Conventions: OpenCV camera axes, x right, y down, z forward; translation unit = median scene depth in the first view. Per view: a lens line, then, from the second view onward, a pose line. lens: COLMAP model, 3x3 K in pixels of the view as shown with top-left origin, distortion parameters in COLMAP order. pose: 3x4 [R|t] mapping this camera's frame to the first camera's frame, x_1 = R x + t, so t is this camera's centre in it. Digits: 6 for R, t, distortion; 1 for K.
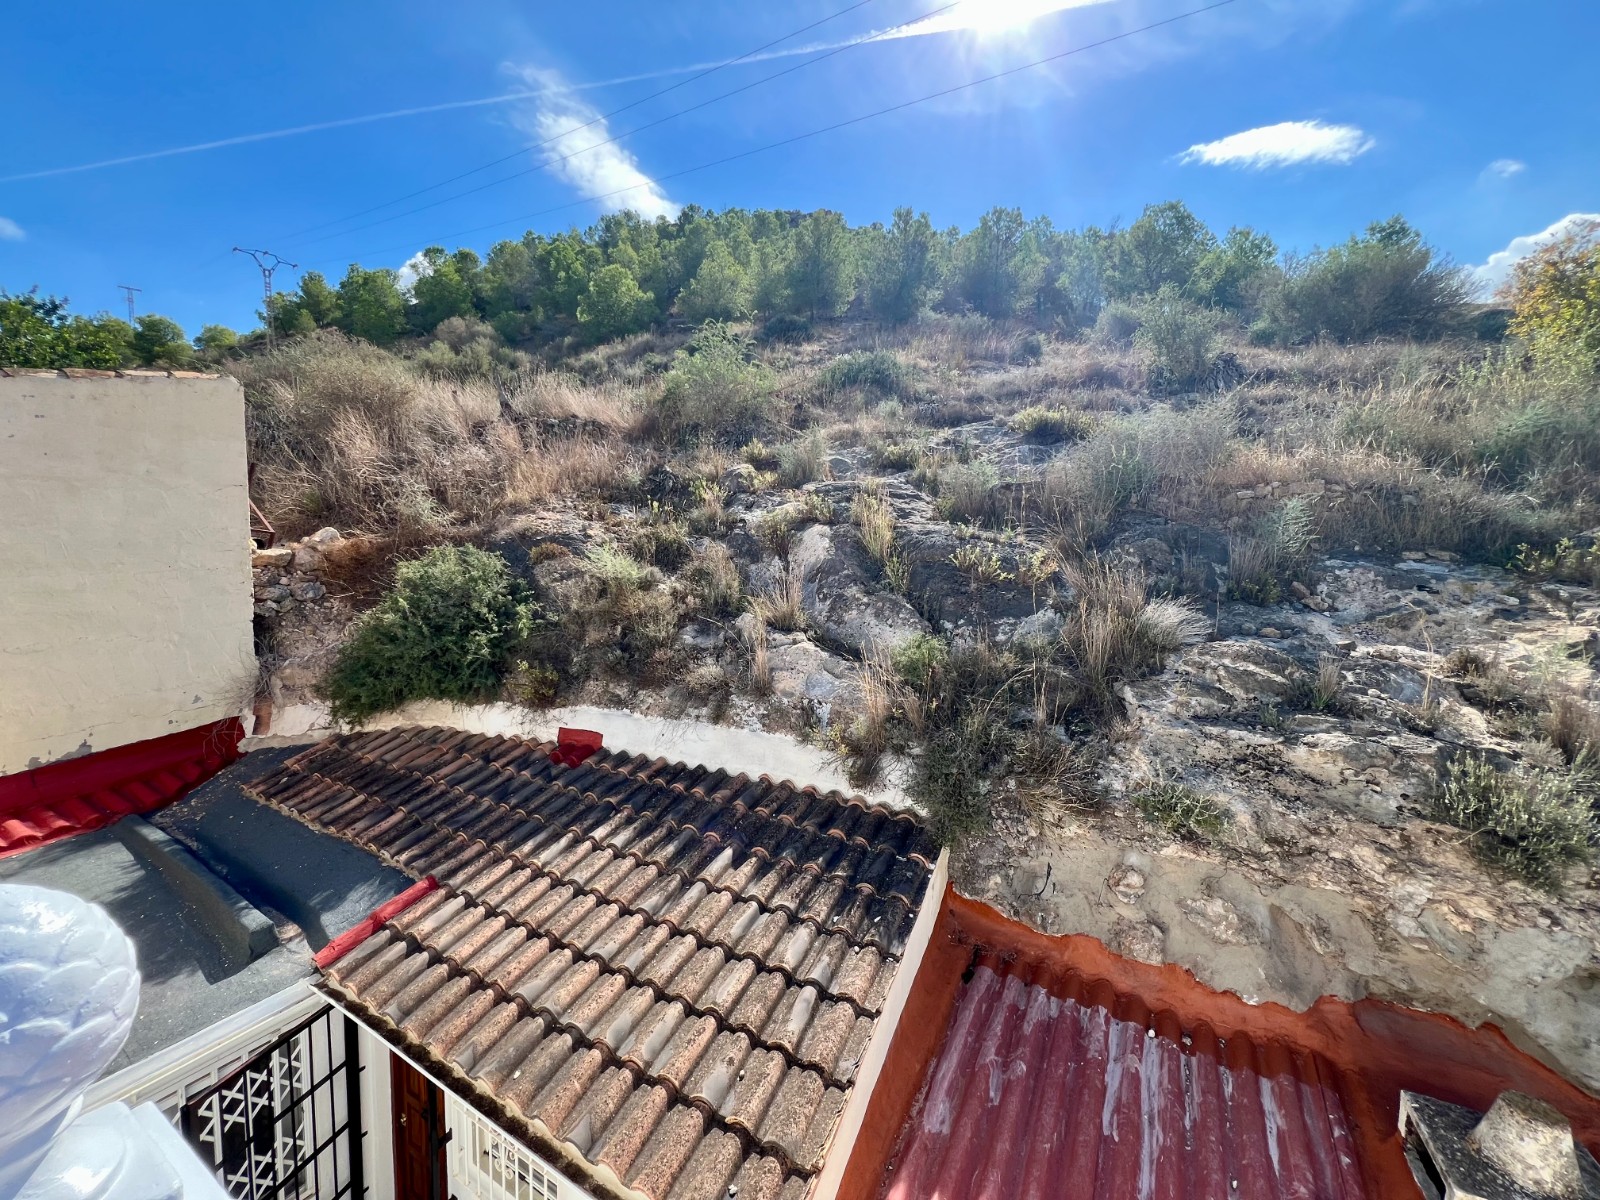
lens RADIAL K [[641.2, 0, 794.4], [0, 641.2, 600.2], [0, 0, 1]] dist [-0.002317, 0.001392]
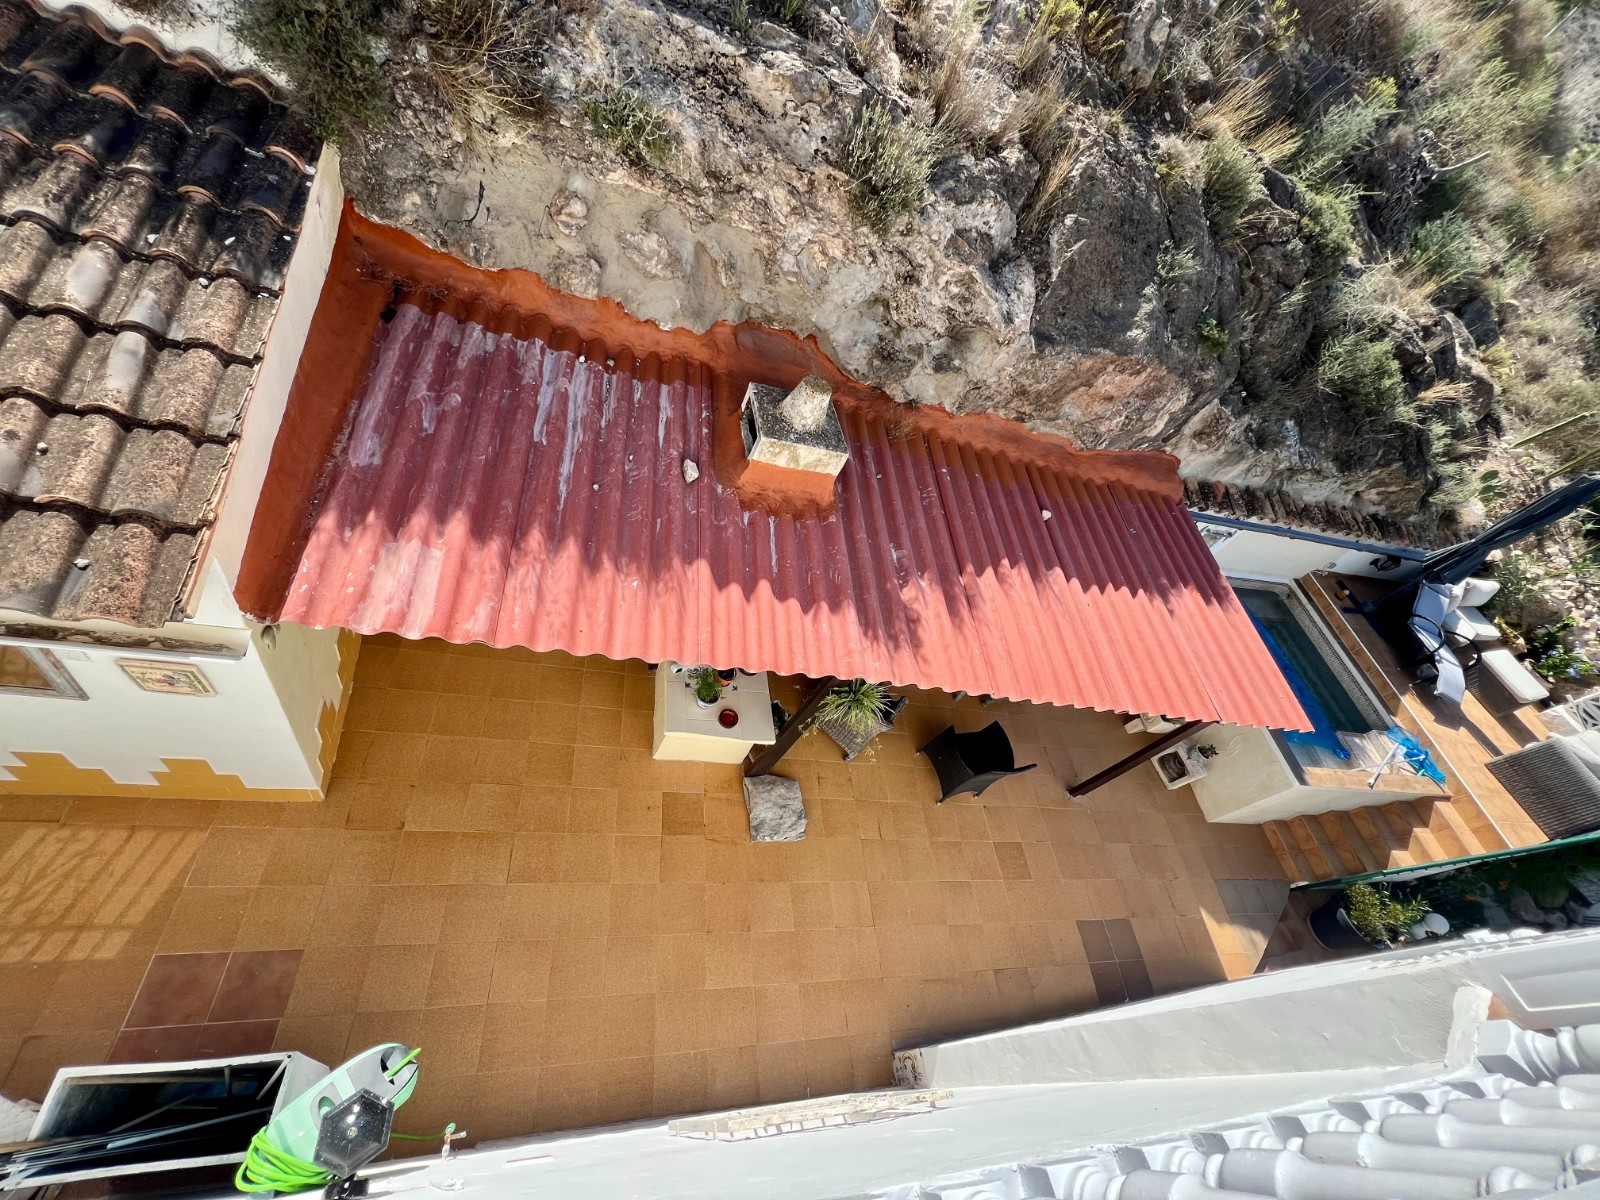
lens RADIAL K [[641.2, 0, 794.4], [0, 641.2, 600.2], [0, 0, 1]] dist [-0.002317, 0.001392]
pose [[0.746671, -0.295108, 0.596148, 0.055754], [-0.308432, 0.640448, 0.703346, 0.059591], [-0.589365, -0.709039, 0.387184, 0.072147]]
